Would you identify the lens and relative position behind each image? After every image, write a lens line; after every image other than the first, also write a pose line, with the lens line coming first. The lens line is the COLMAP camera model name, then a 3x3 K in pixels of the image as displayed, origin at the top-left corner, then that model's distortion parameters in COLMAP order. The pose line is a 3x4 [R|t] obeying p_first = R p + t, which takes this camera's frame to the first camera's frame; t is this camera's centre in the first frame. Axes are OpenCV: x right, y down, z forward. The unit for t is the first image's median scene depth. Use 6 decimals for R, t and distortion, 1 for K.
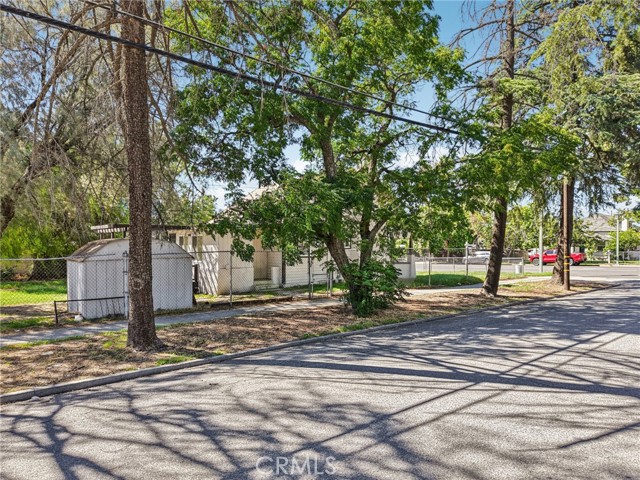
lens RADIAL K [[430.6, 0, 320.0], [0, 430.6, 240.0], [0, 0, 1]] dist [0.004646, -0.000484]
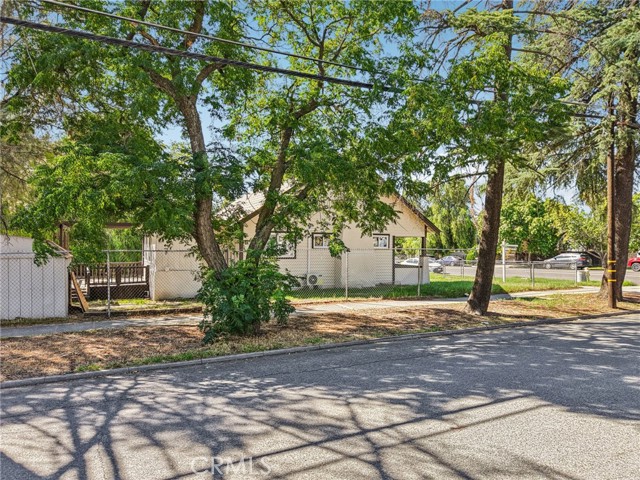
lens RADIAL K [[434.1, 0, 316.2], [0, 434.1, 245.4], [0, 0, 1]] dist [0.001342, -0.001518]
pose [[0.975421, 0.001293, -0.220346, 0.276207], [0.000982, 0.999947, 0.010212, 0.004765], [0.220348, -0.010177, 0.975368, 0.201095]]
